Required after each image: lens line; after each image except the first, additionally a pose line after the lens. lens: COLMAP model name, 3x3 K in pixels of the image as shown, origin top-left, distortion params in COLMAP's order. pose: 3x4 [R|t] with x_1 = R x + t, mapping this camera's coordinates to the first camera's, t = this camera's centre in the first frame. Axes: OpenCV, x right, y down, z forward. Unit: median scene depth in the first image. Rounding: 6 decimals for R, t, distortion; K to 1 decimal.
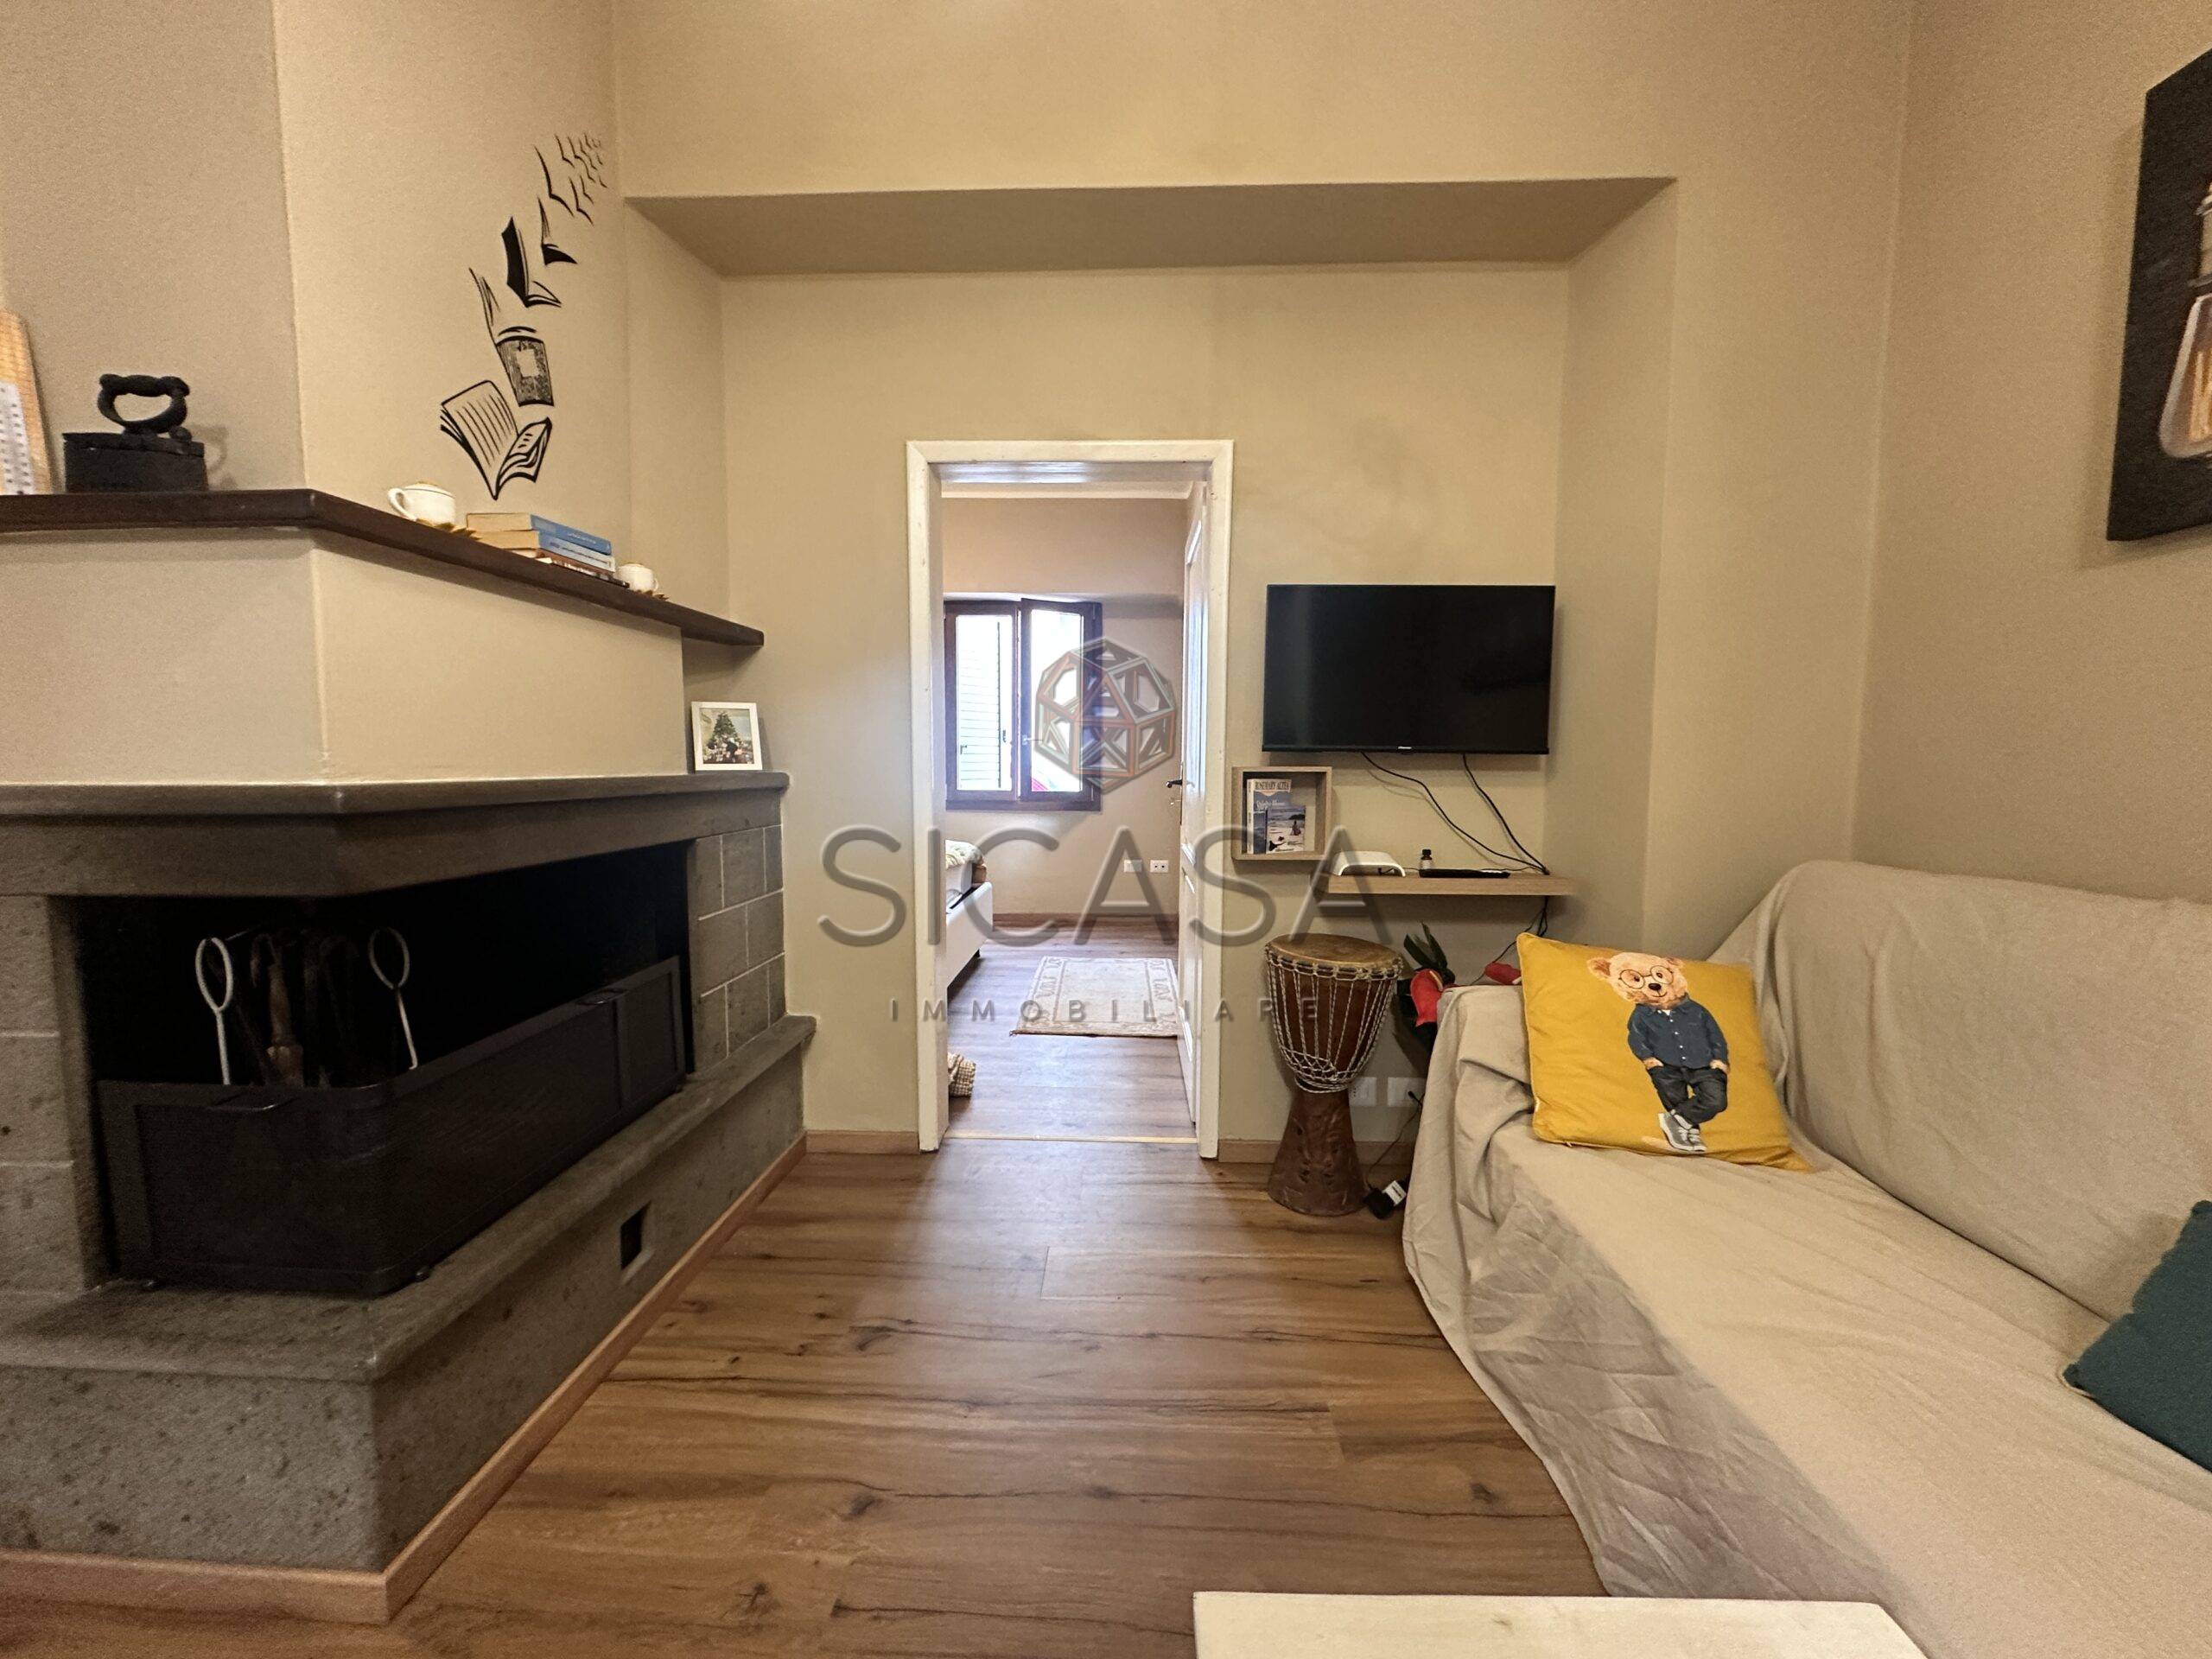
lens RADIAL K [[880.8, 0, 1101.4], [0, 880.8, 828.1], [0, 0, 1]] dist [-0.002174, 0.000335]
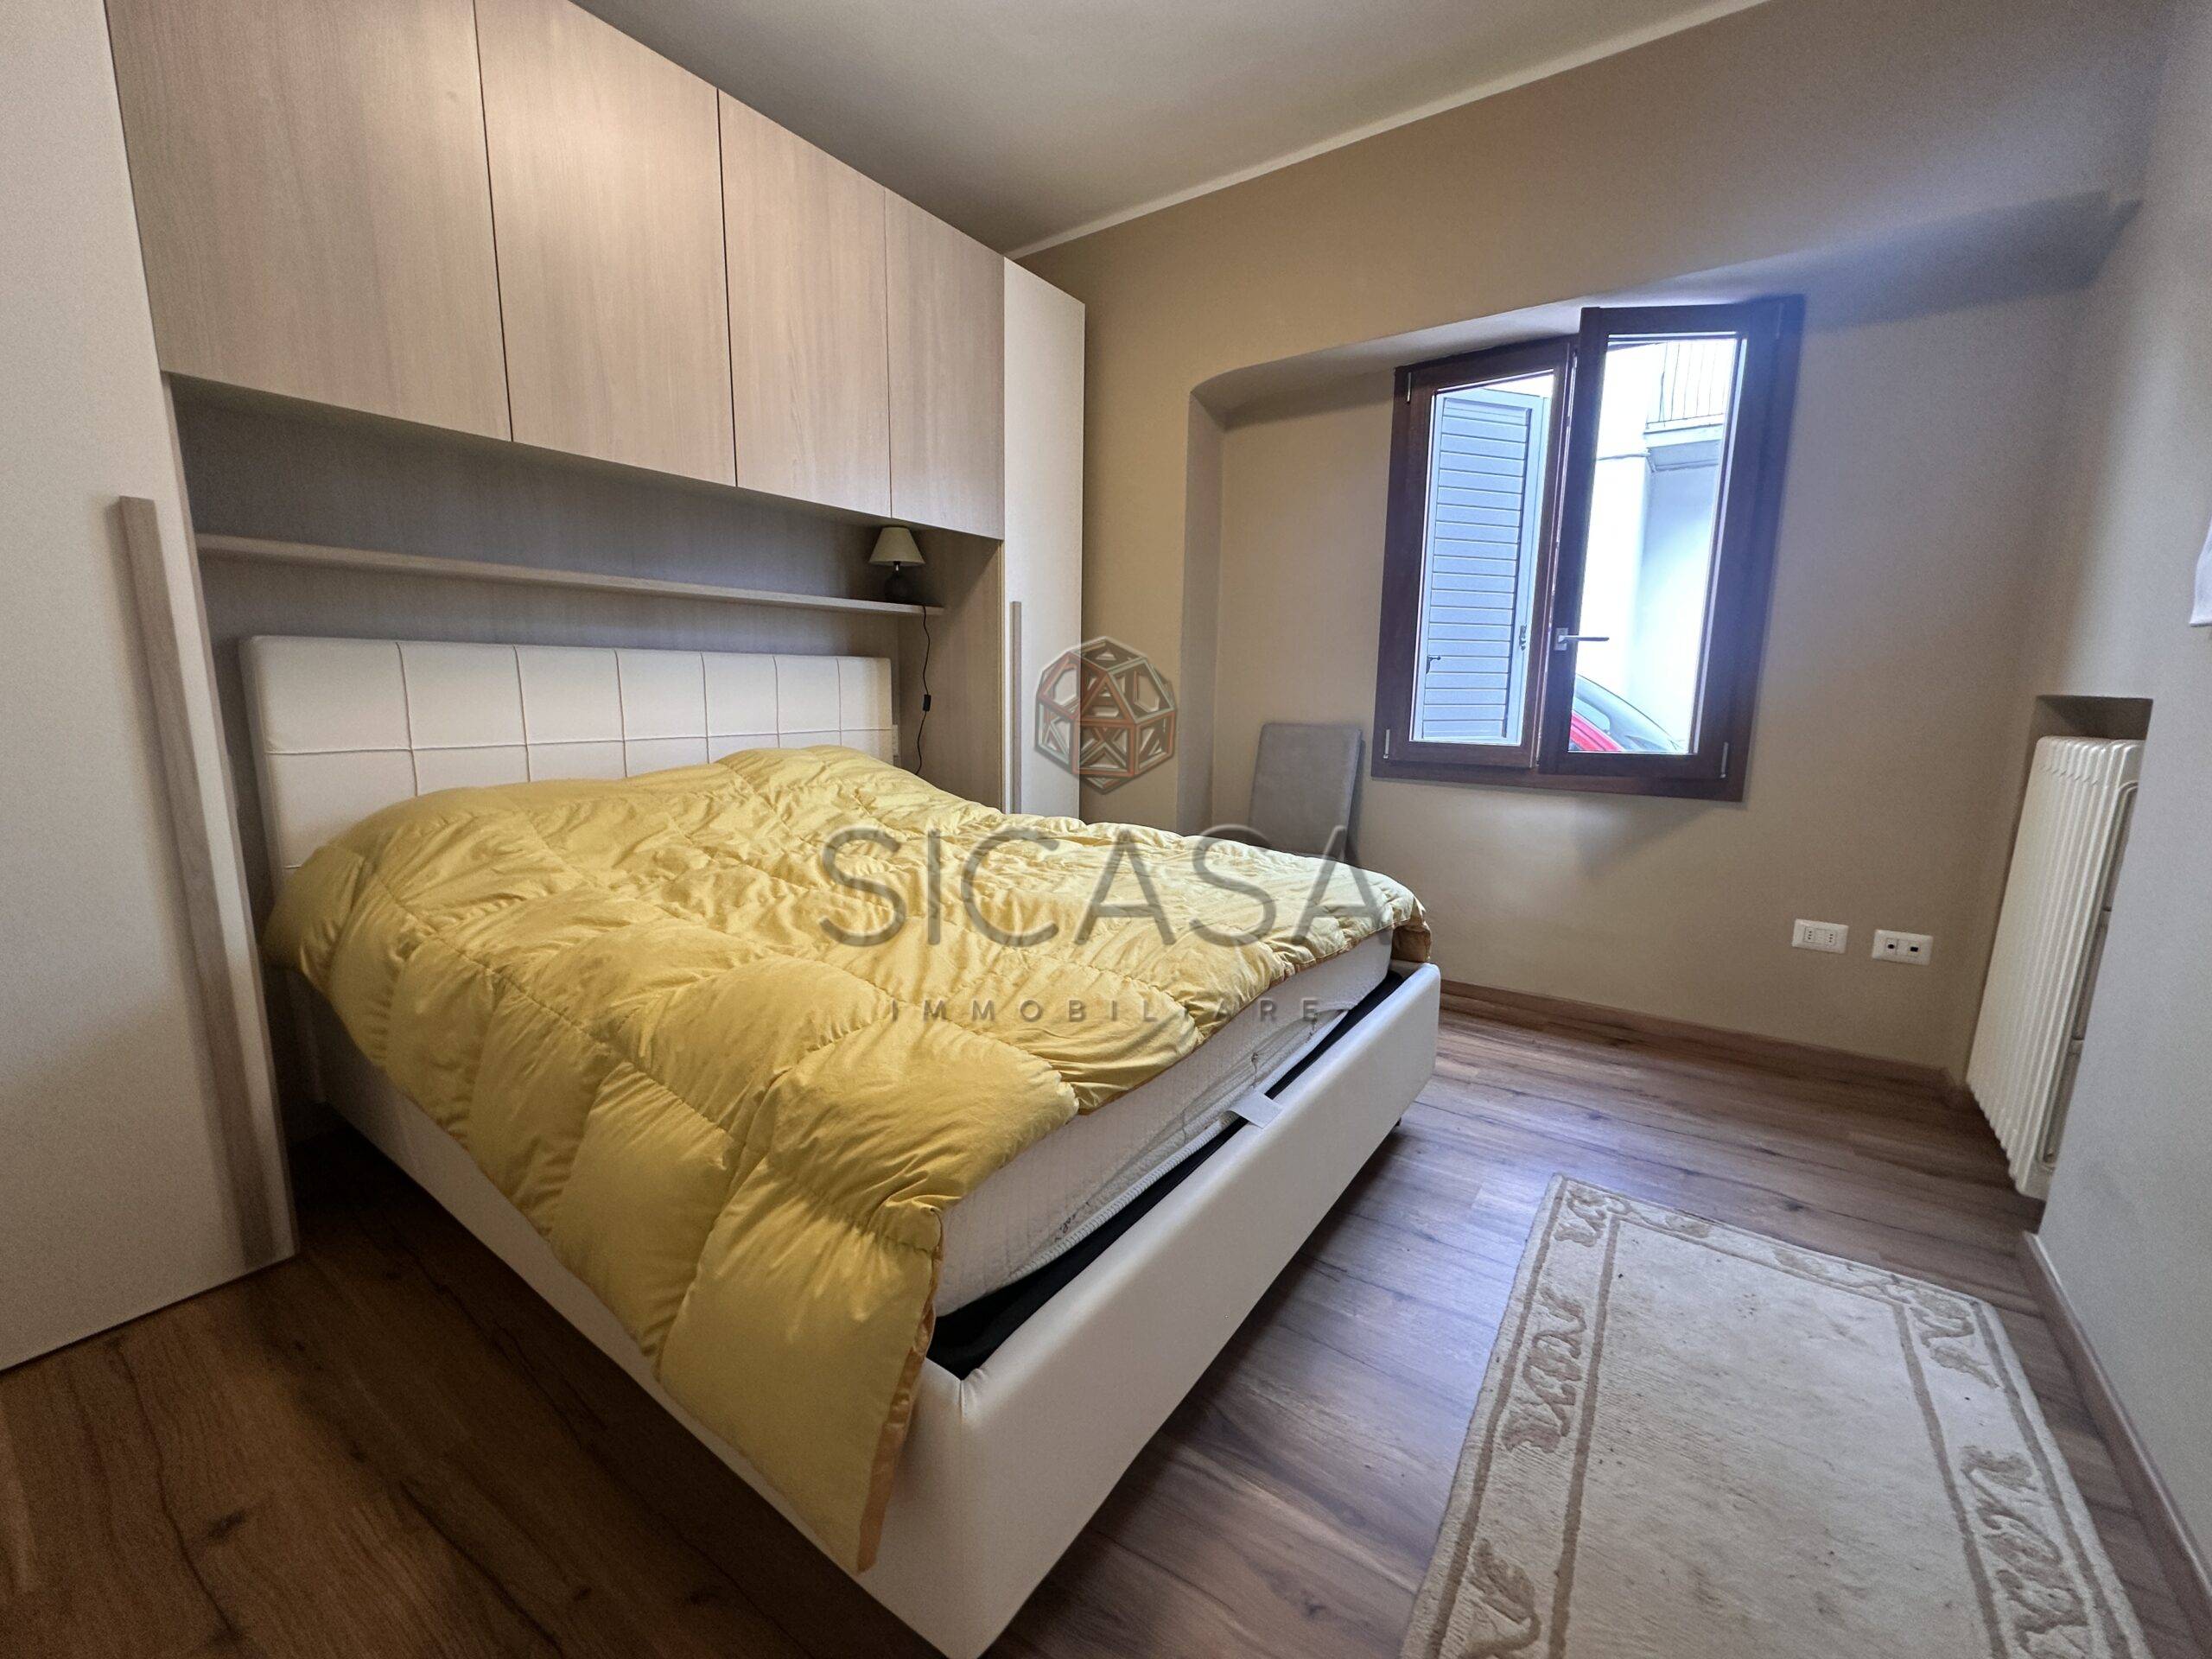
lens RADIAL K [[885.3, 0, 1106.0], [0, 885.3, 829.5], [0, 0, 1]] dist [-0.002526, 0.000869]
pose [[0.839539, 0.088007, -0.536124, -0.100853], [-0.039976, 0.994125, 0.100589, -0.128062], [0.541826, -0.063016, 0.838125, 1.587514]]
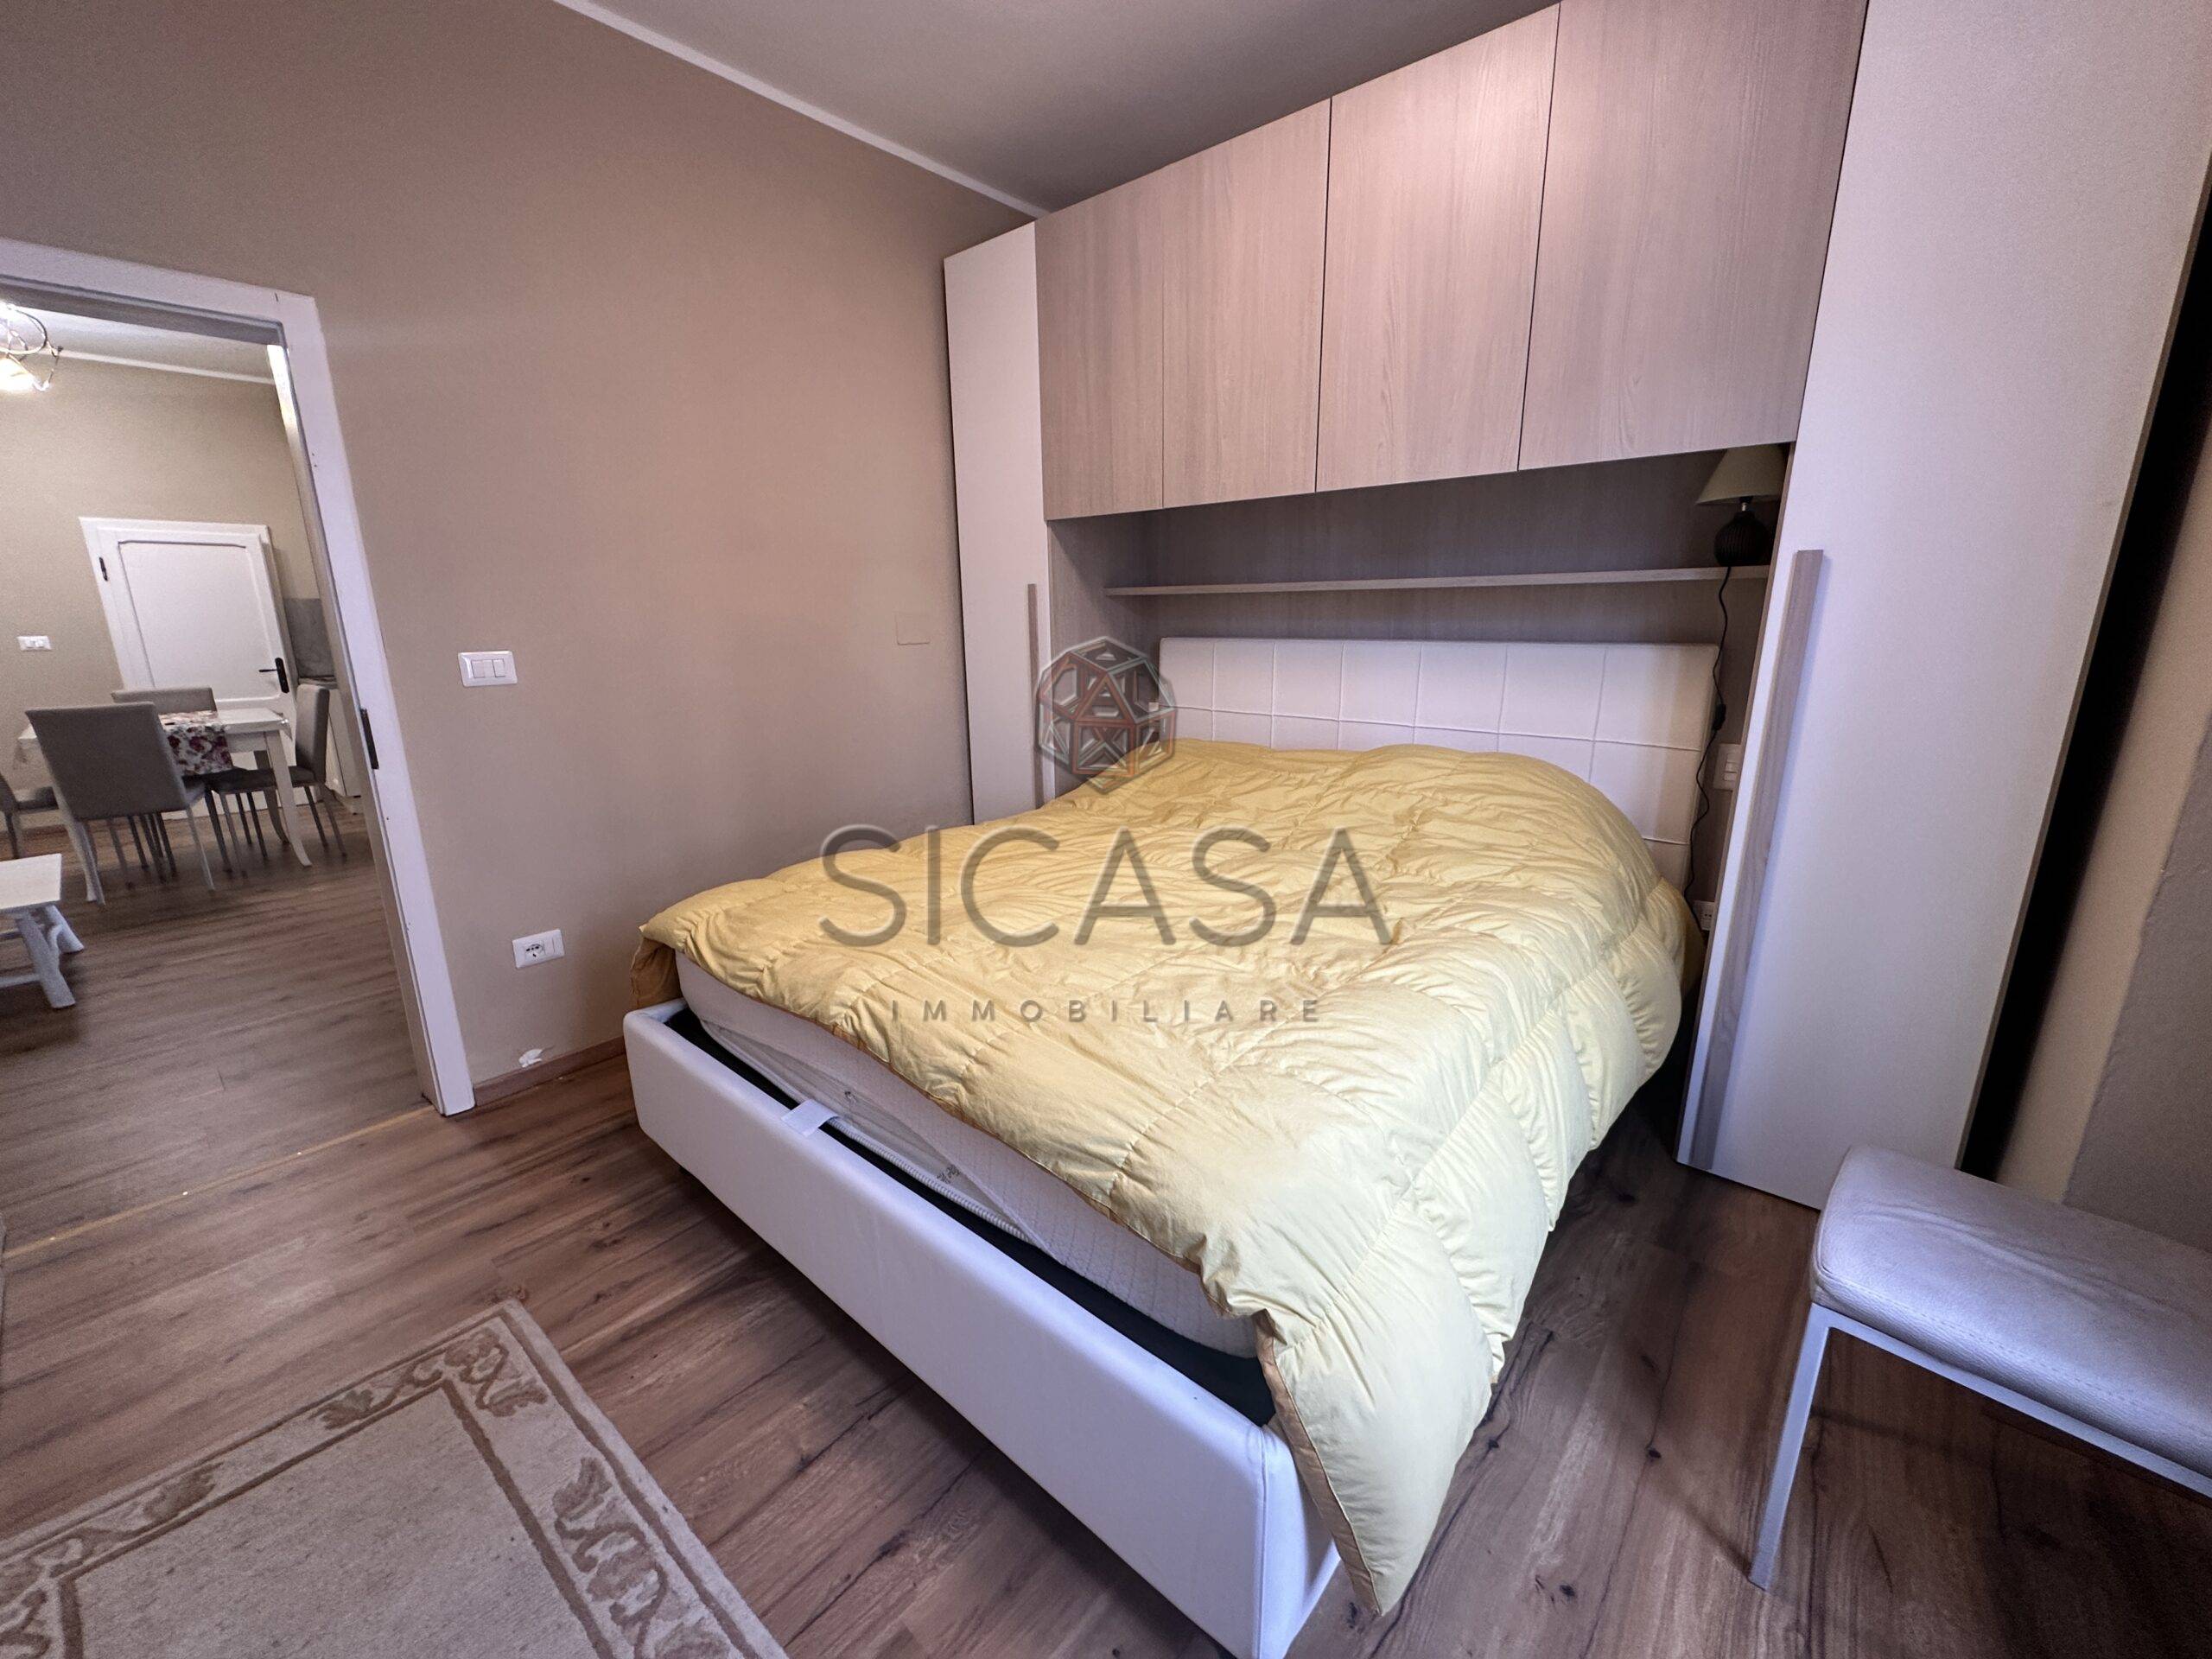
lens RADIAL K [[885.3, 0, 1106.0], [0, 885.3, 829.5], [0, 0, 1]] dist [-0.002526, 0.000869]
pose [[-0.632444, 0.183146, -0.752644, 0.032462], [-0.053125, 0.959104, 0.278025, -0.344309], [0.772783, 0.215819, -0.596849, 3.121062]]
